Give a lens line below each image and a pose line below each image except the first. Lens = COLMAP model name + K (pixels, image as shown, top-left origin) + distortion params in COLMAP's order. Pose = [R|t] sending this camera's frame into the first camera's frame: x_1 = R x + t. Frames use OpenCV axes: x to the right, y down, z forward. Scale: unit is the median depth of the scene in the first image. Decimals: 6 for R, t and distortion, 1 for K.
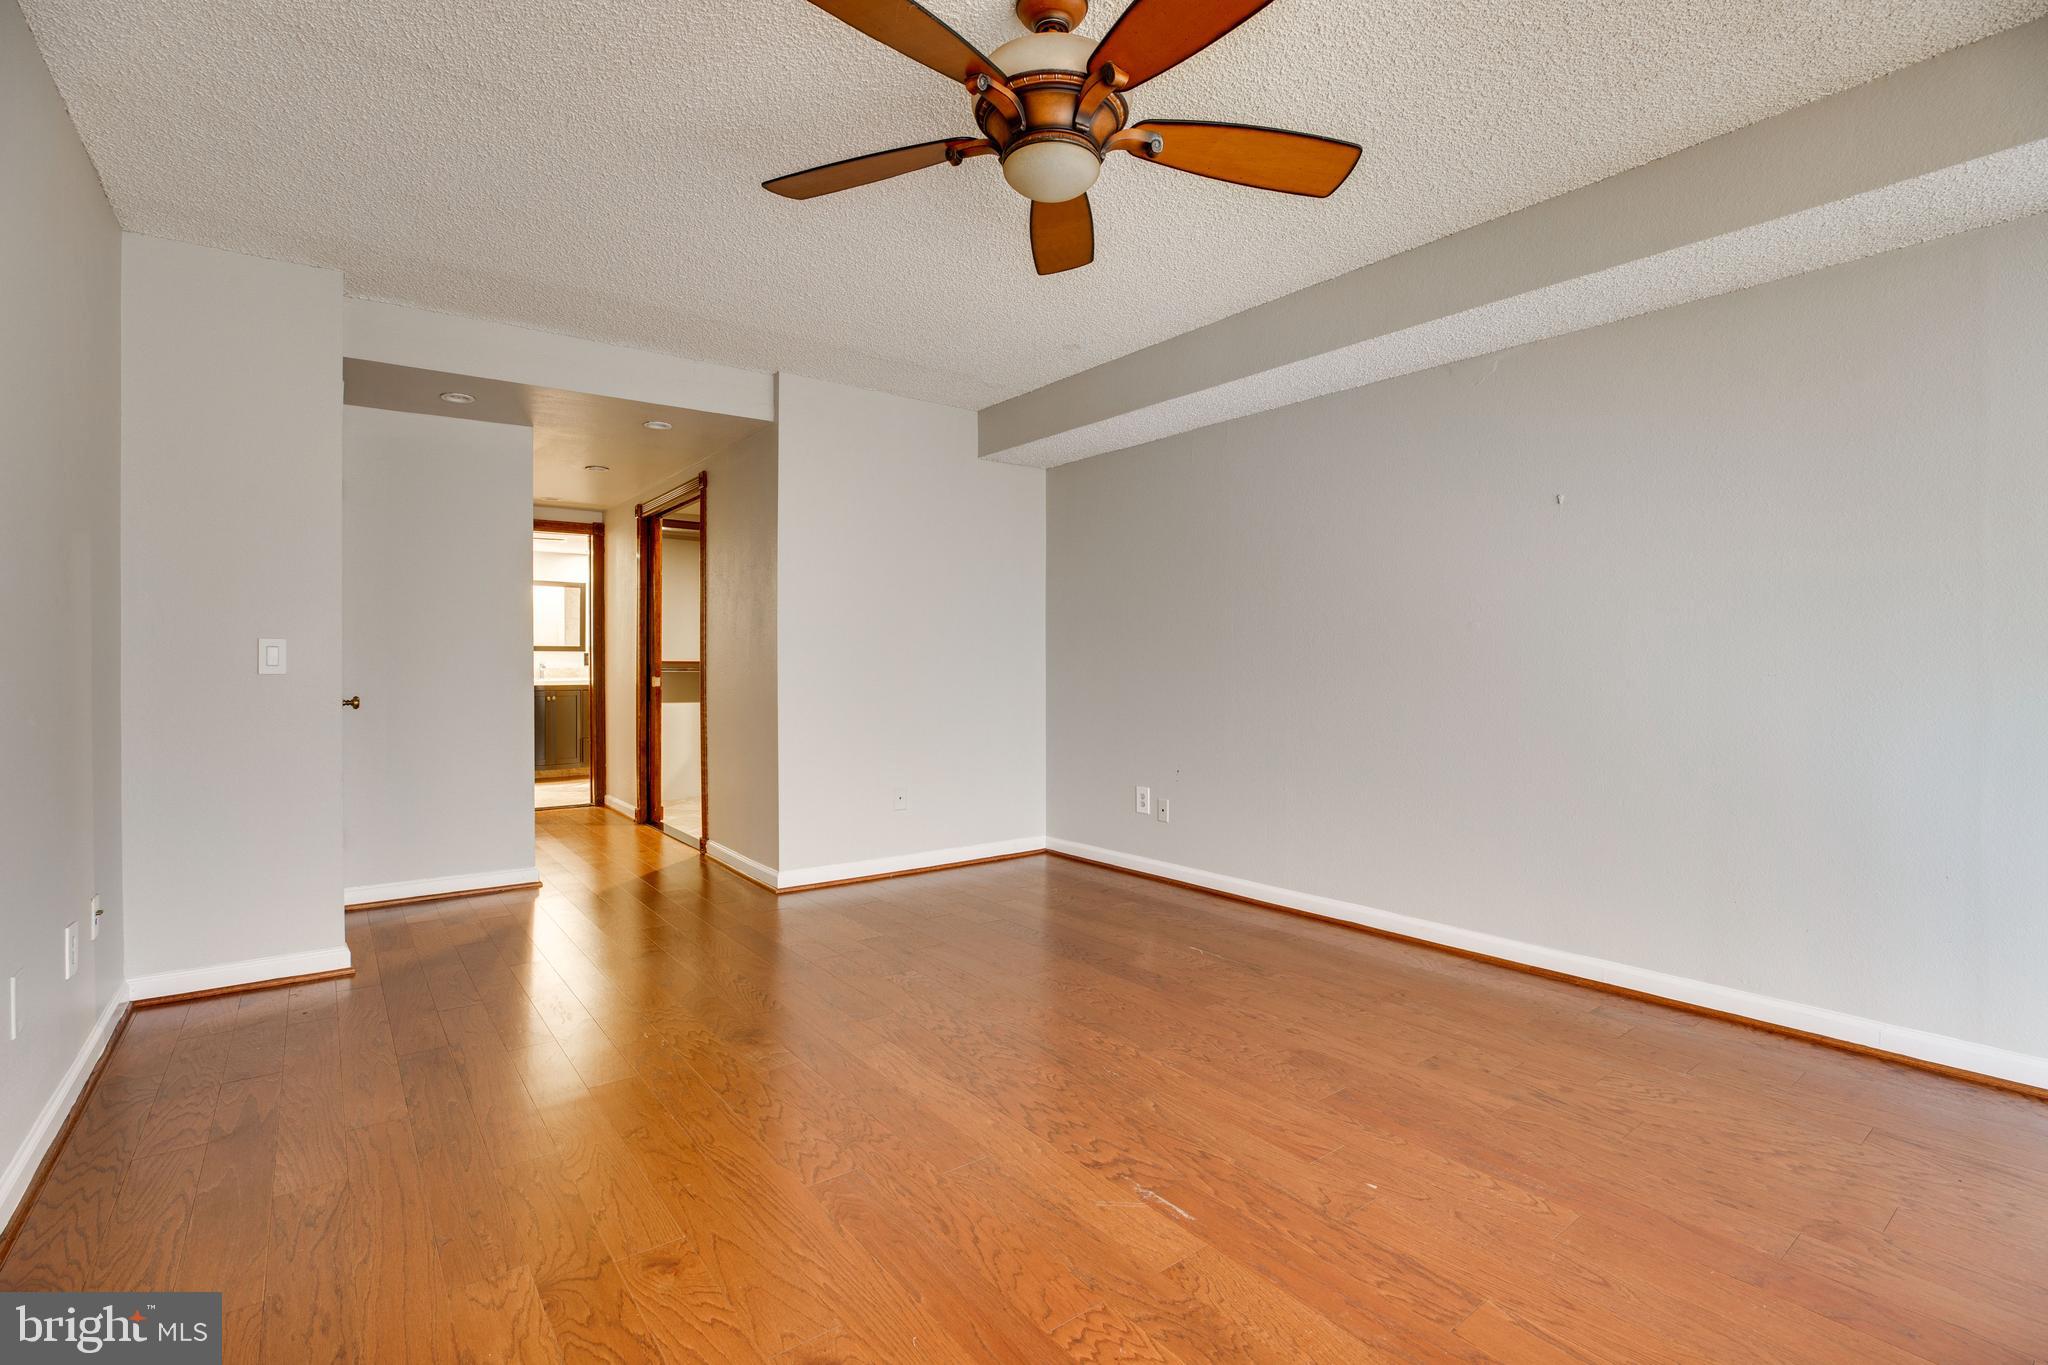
lens RADIAL K [[943.1, 0, 1019.1], [0, 943.1, 665.1], [0, 0, 1]] dist [-0.046841, 0.011948]
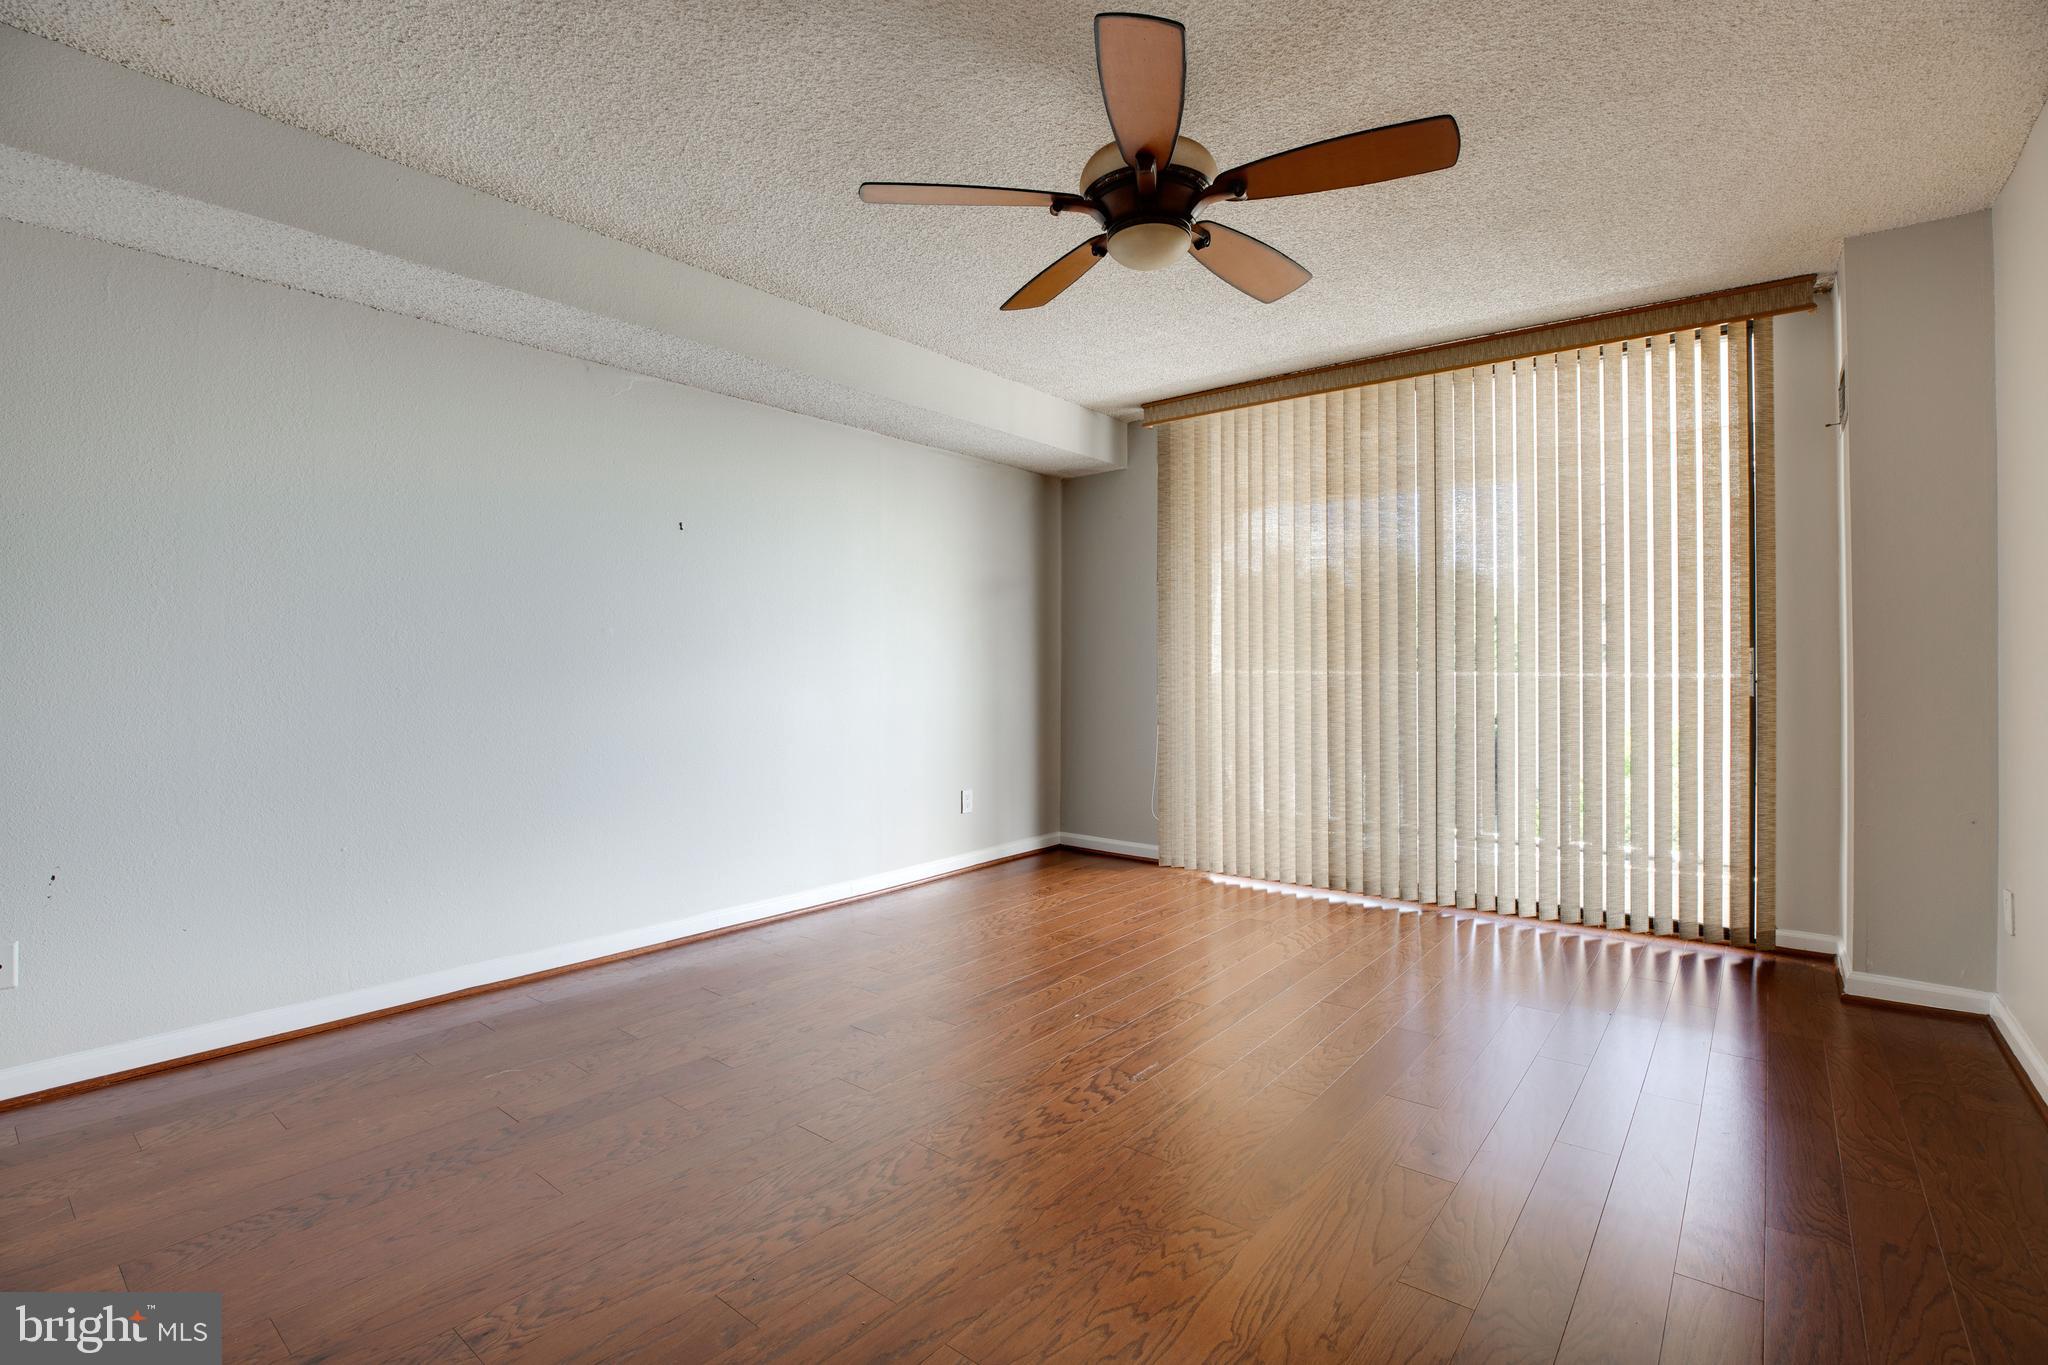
lens RADIAL K [[943.1, 0, 1019.1], [0, 943.1, 665.1], [0, 0, 1]] dist [-0.046841, 0.011948]
pose [[-0.234886, 0.005263, 0.972009, -0.748318], [0.009888, 0.999947, -0.003025, 0.004426], [-0.971973, 0.008901, -0.234926, 1.015948]]
